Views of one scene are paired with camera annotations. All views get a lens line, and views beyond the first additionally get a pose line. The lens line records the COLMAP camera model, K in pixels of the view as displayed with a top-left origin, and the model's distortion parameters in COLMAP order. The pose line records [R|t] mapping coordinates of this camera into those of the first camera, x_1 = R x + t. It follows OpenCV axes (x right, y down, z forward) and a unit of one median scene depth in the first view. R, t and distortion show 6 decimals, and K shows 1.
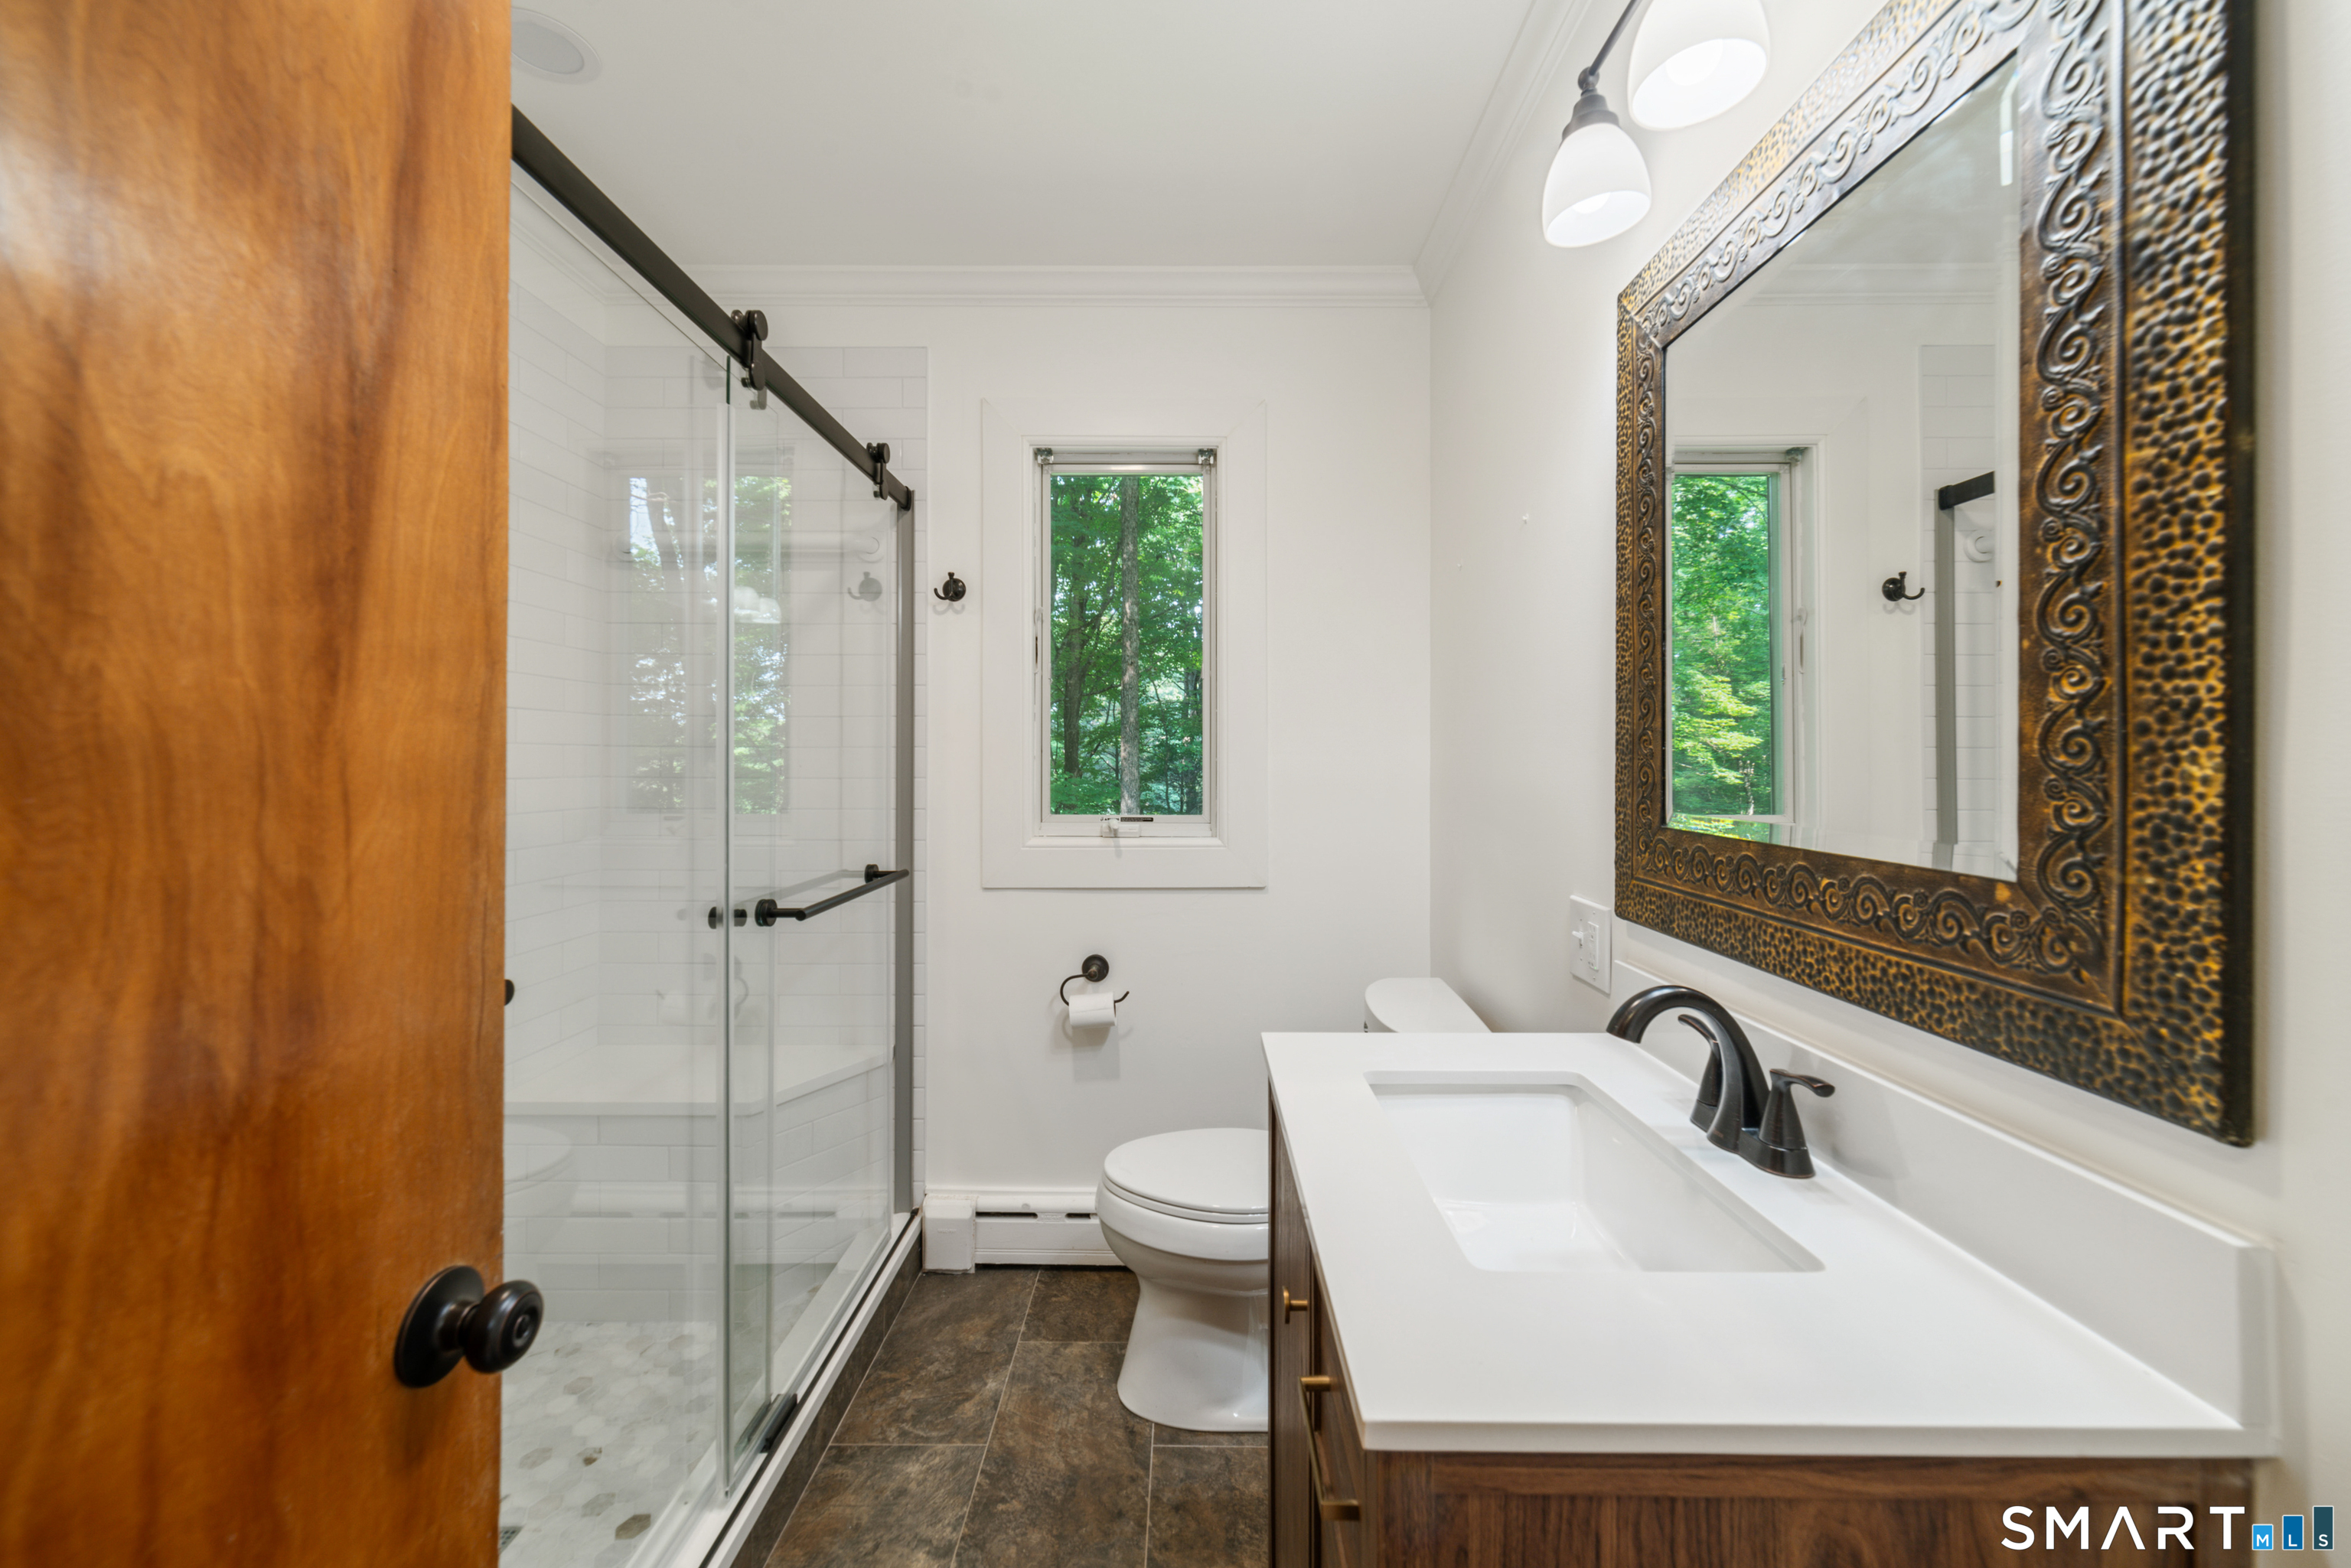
lens RADIAL K [[924.1, 0, 1174.1], [0, 924.1, 749.7], [0, 0, 1]] dist [-0.005532, -0.000191]
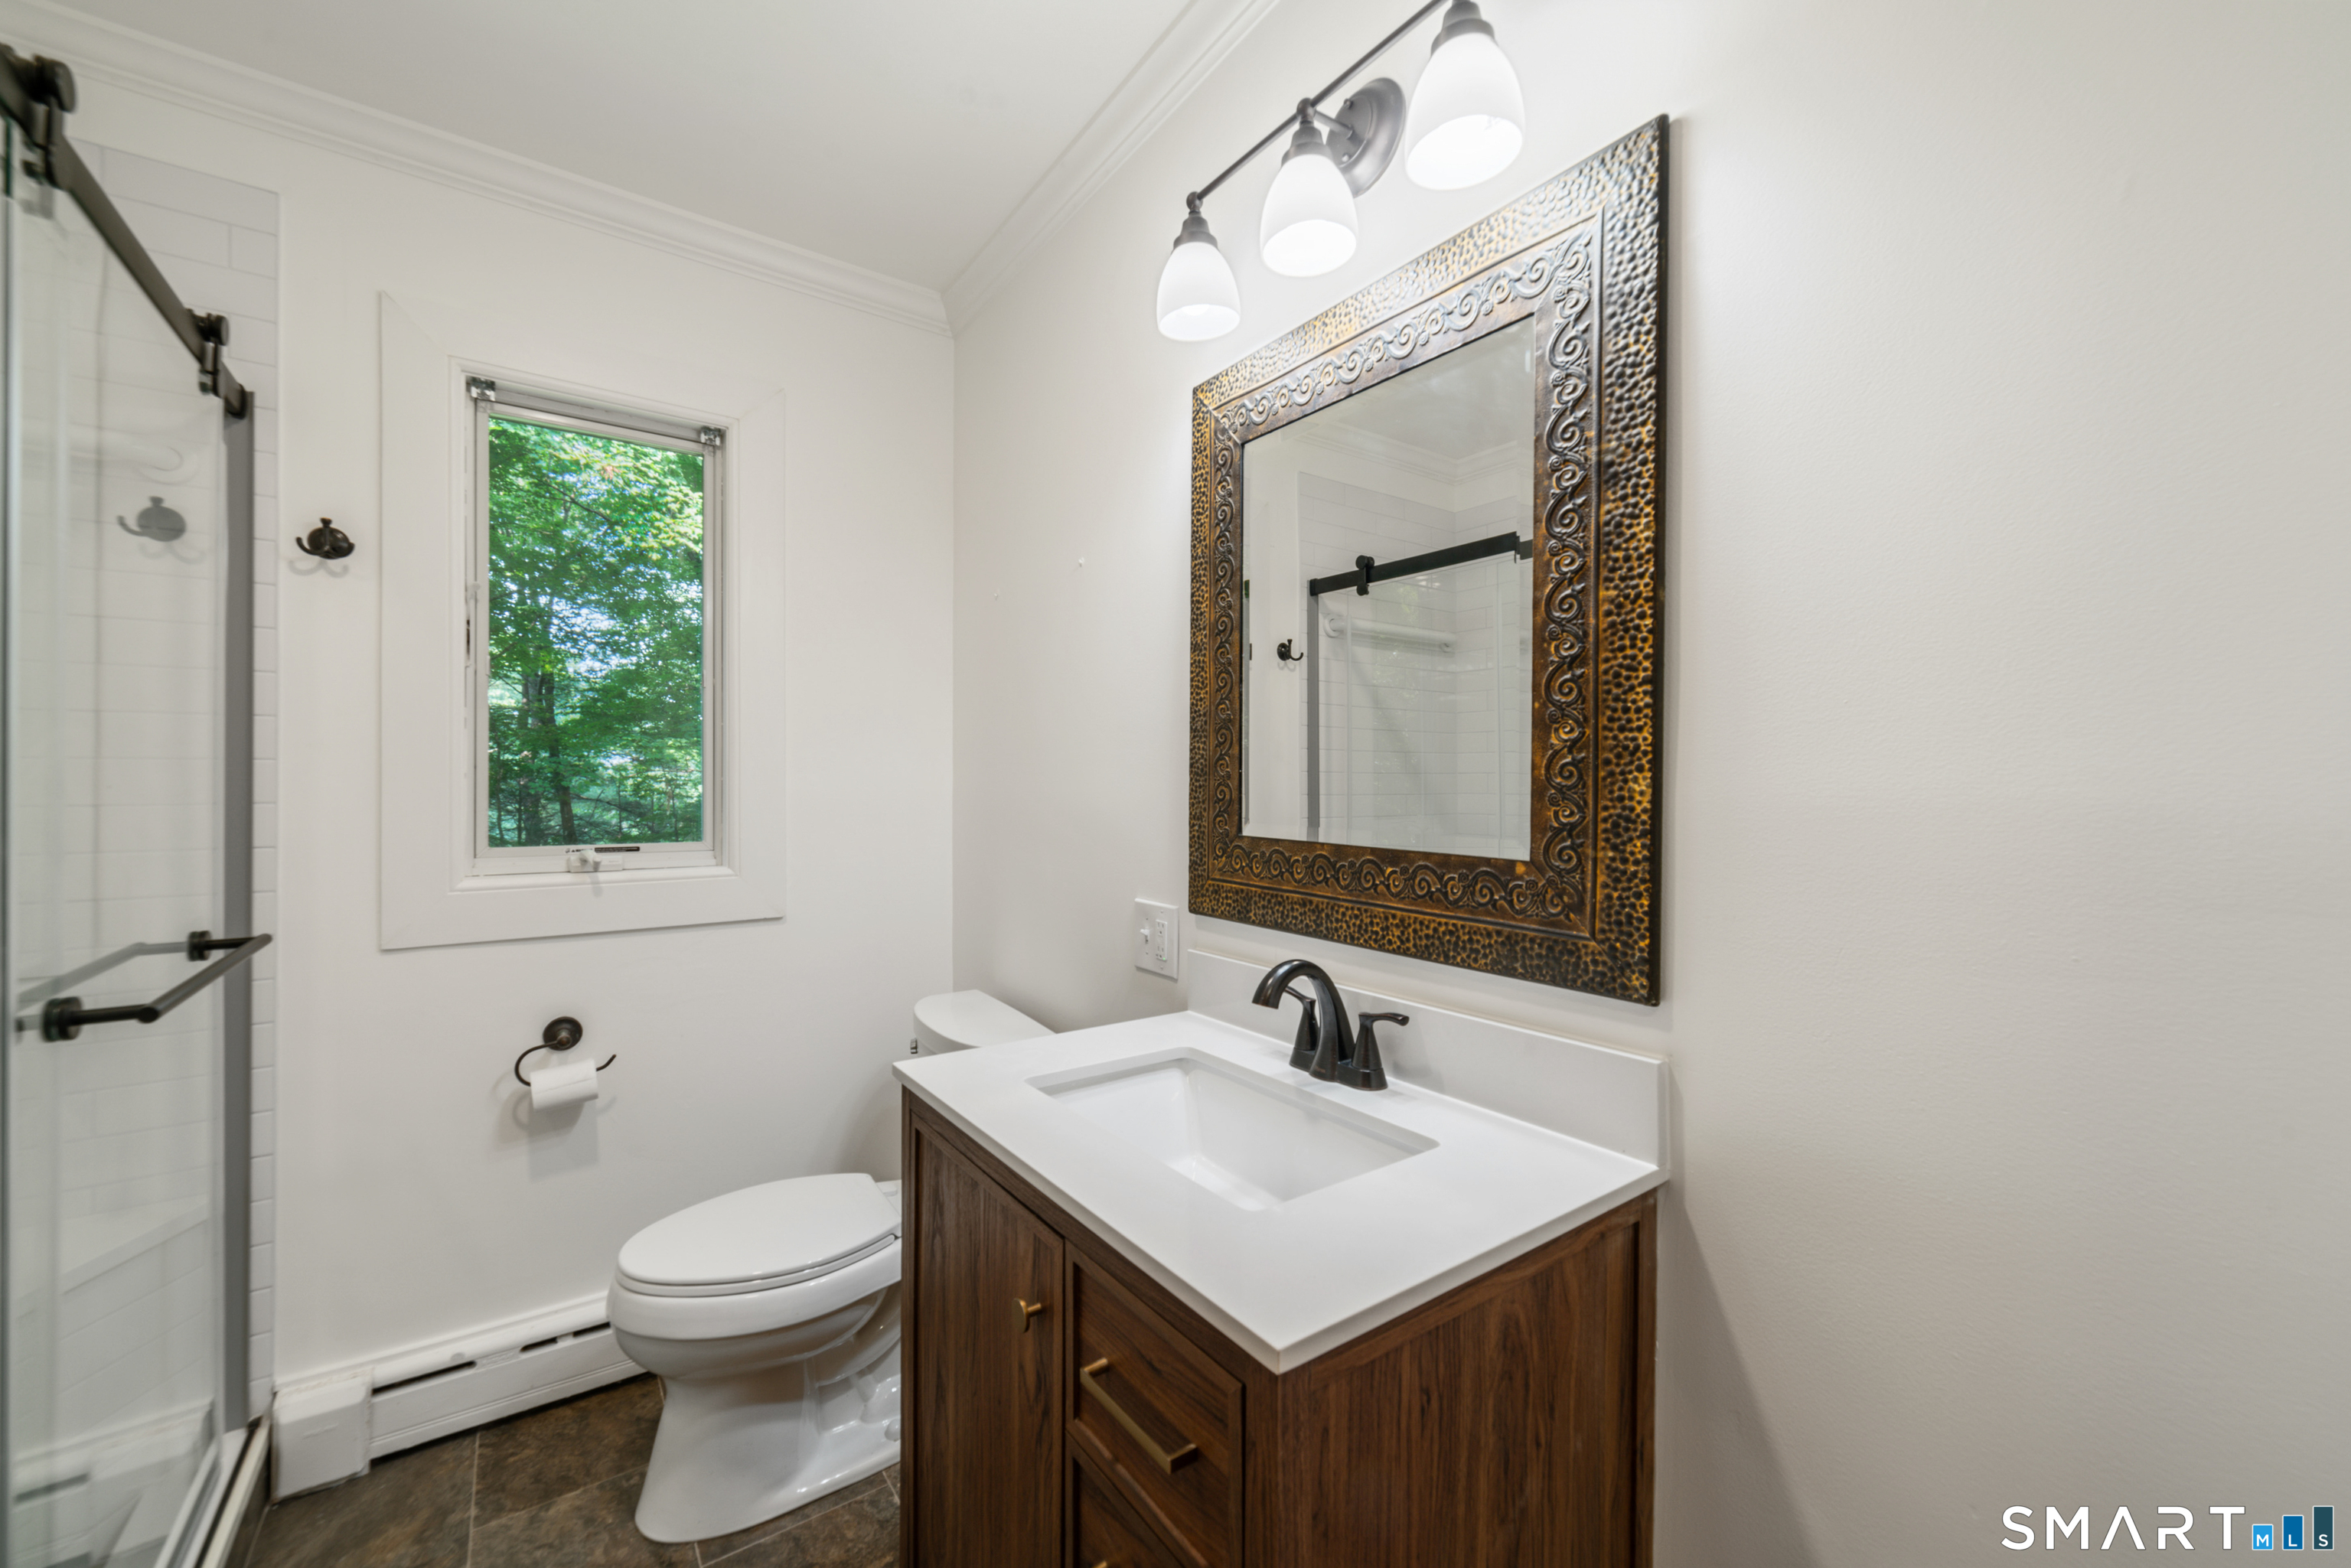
lens RADIAL K [[919.2, 0, 1162.3], [0, 919.2, 775.6], [0, 0, 1]] dist [-0.001833, 0.000792]
pose [[0.809611, 0.005707, 0.586939, -0.469330], [-0.008985, 0.999956, 0.002671, 0.004080], [-0.586898, -0.007436, 0.809627, 0.121967]]
